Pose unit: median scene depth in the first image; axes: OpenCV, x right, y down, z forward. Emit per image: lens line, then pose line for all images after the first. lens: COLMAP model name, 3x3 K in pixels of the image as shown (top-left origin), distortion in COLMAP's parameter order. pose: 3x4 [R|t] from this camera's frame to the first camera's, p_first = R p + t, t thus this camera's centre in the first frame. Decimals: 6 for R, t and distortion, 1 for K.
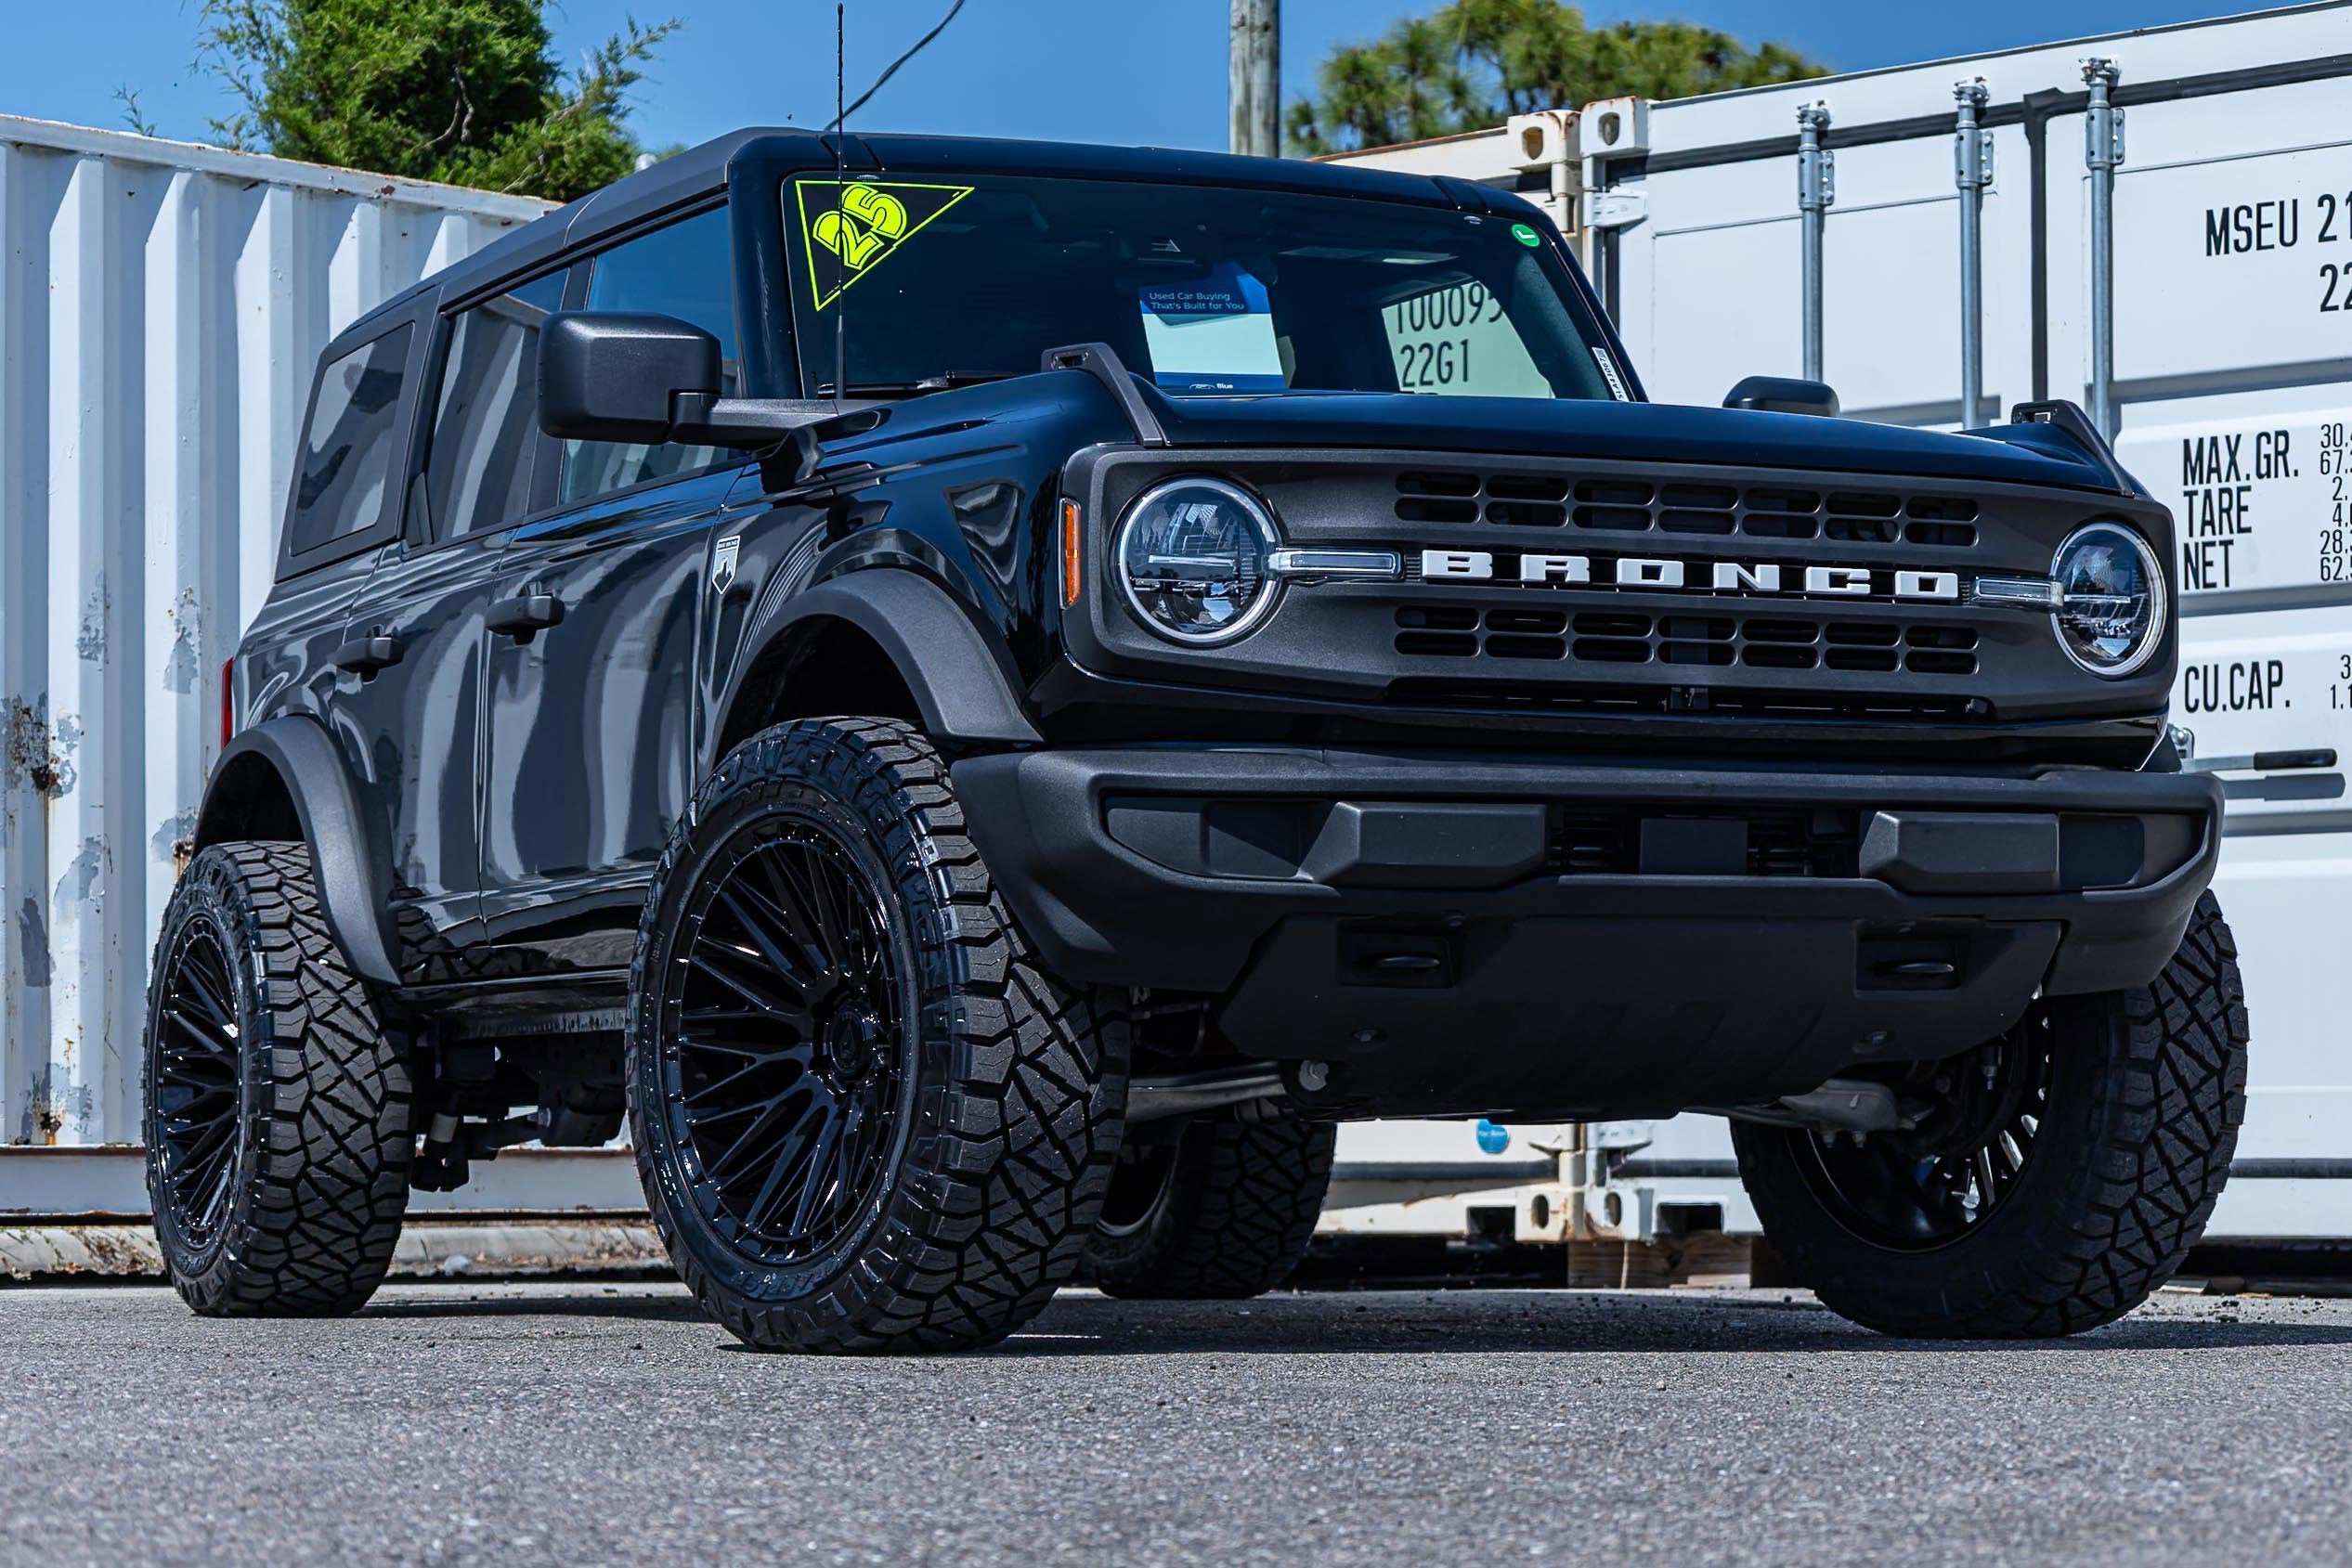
lens RADIAL K [[6002.5, 0, 1196.5], [0, 6002.5, 797.2], [0, 0, 1]] dist [-0.029056, 0.000000]
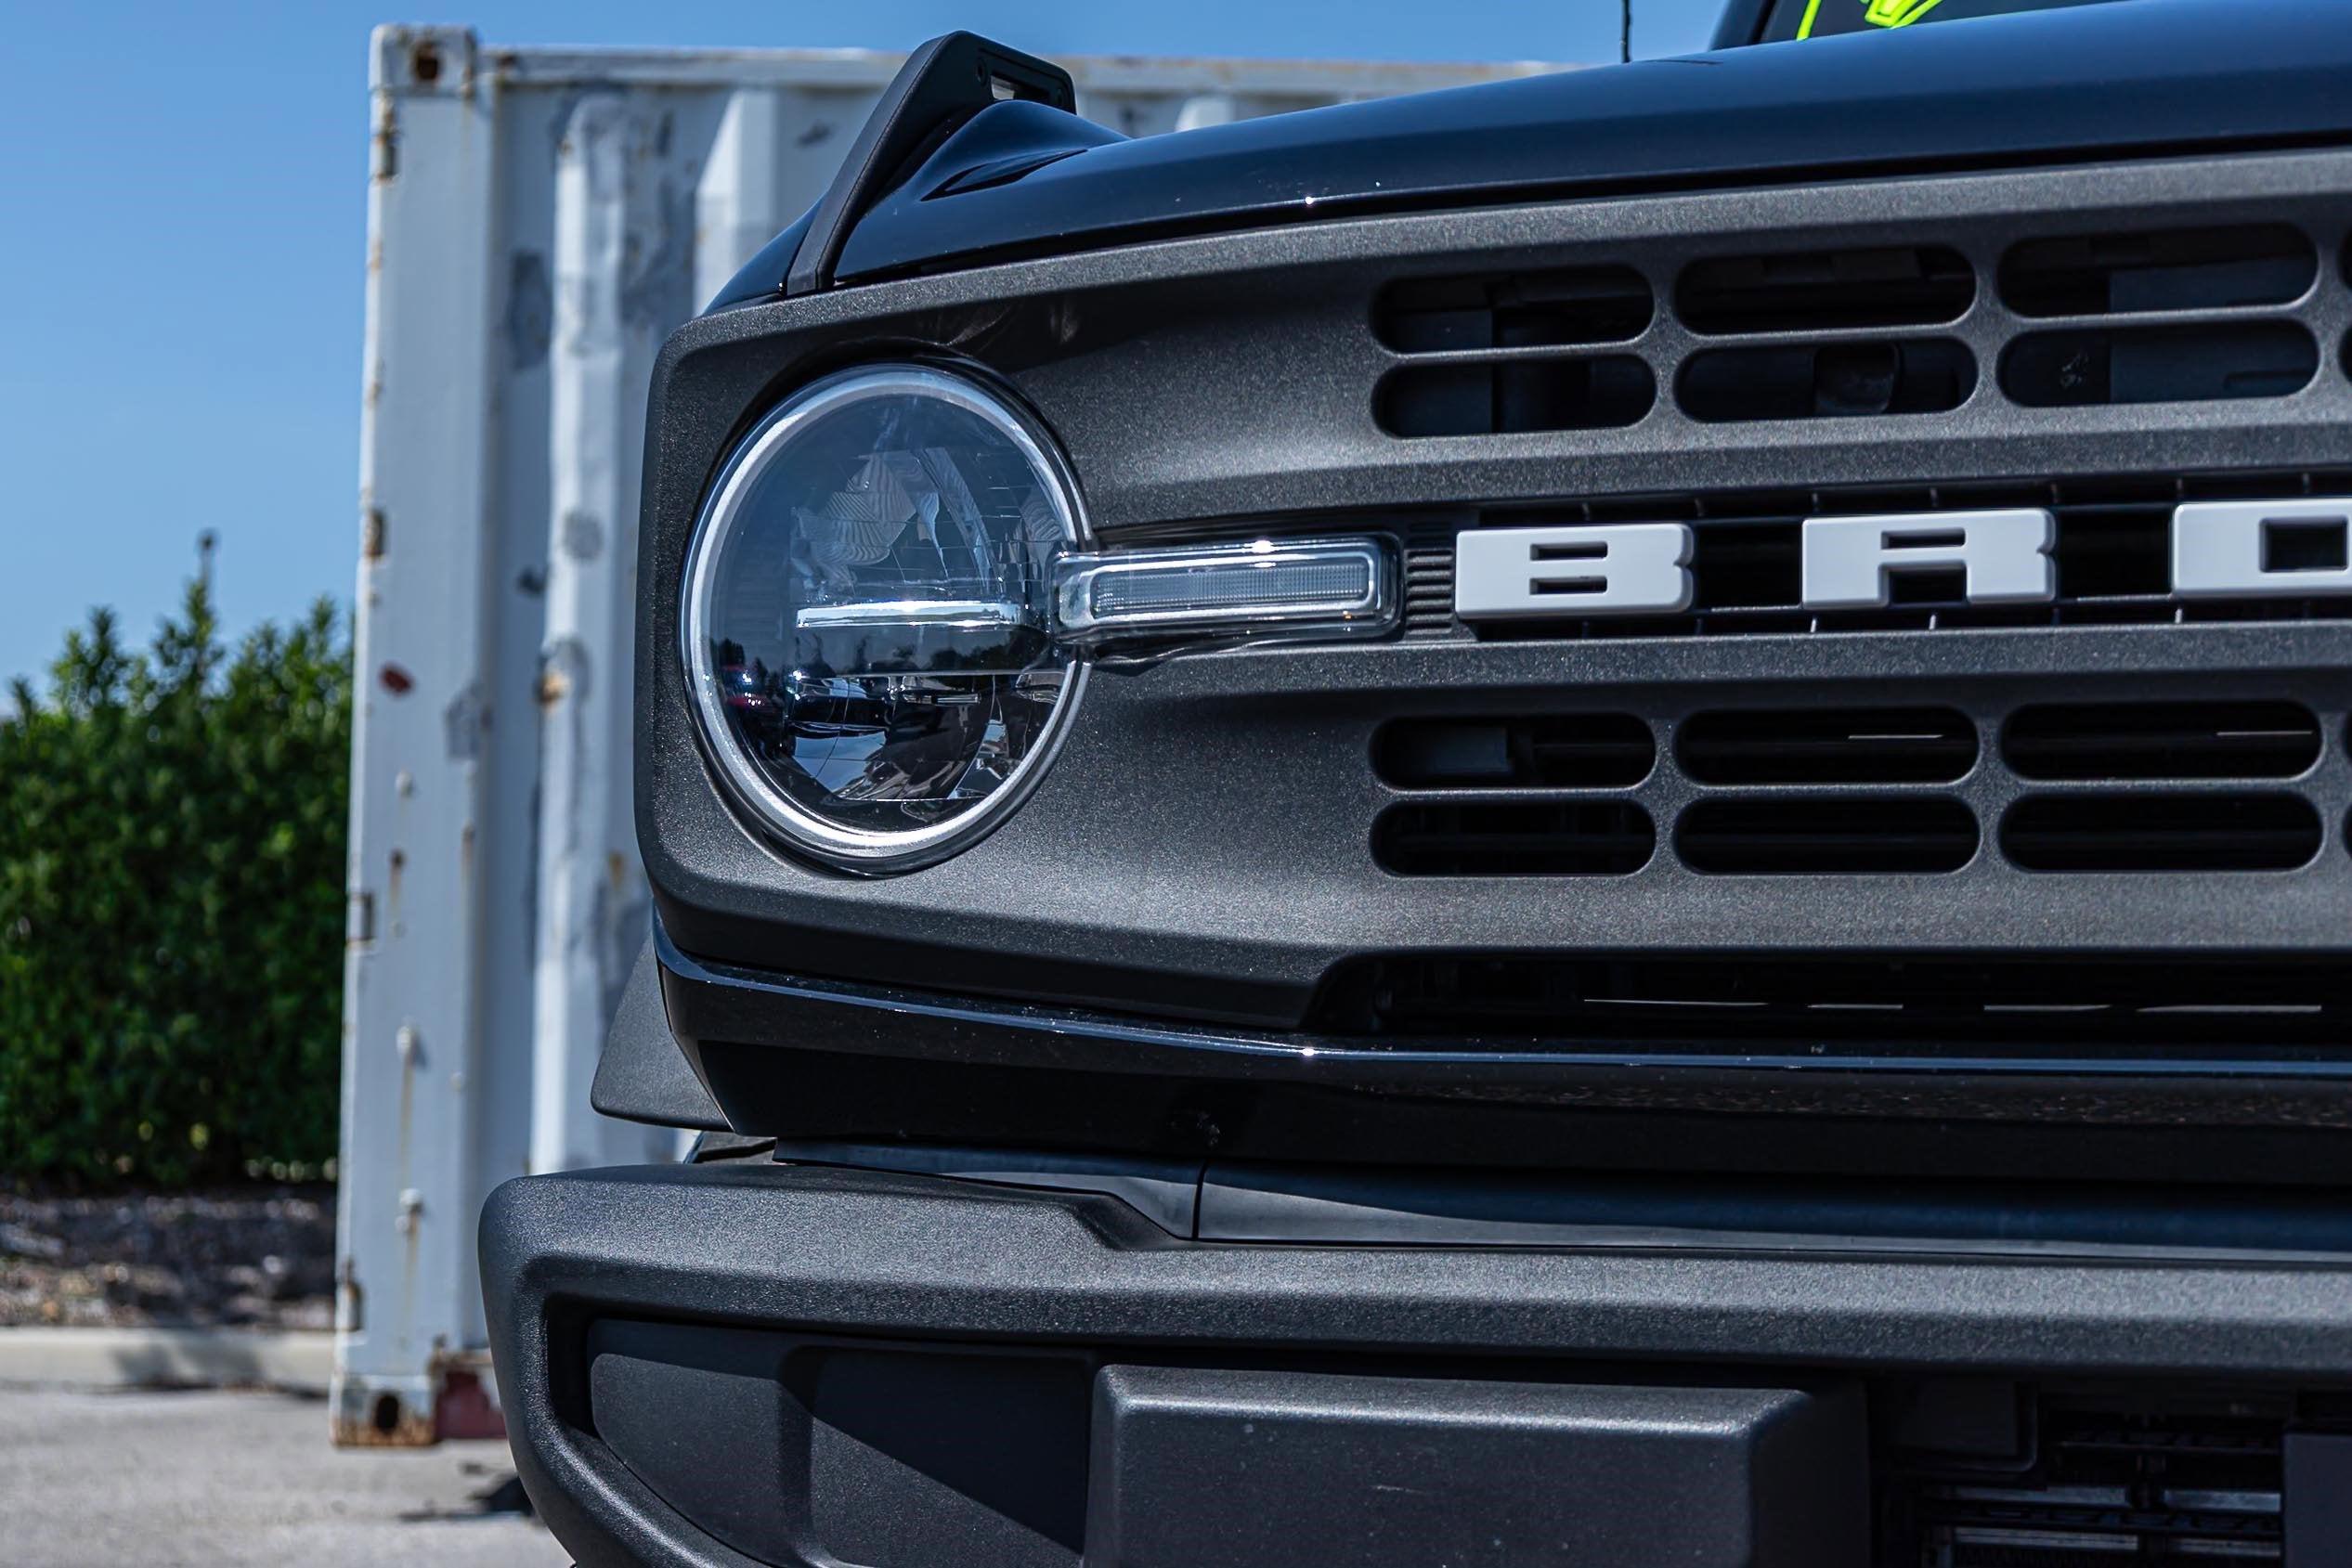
lens RADIAL K [[4260.3, 0, 1177.1], [0, 4260.3, 768.3], [0, 0, 1]] dist [-0.051211, 0.000000]
pose [[0.698829, -0.035715, -0.714397, 0.175456], [0.029633, 0.999341, -0.020973, -0.024110], [0.714675, -0.006513, 0.699426, 0.809085]]
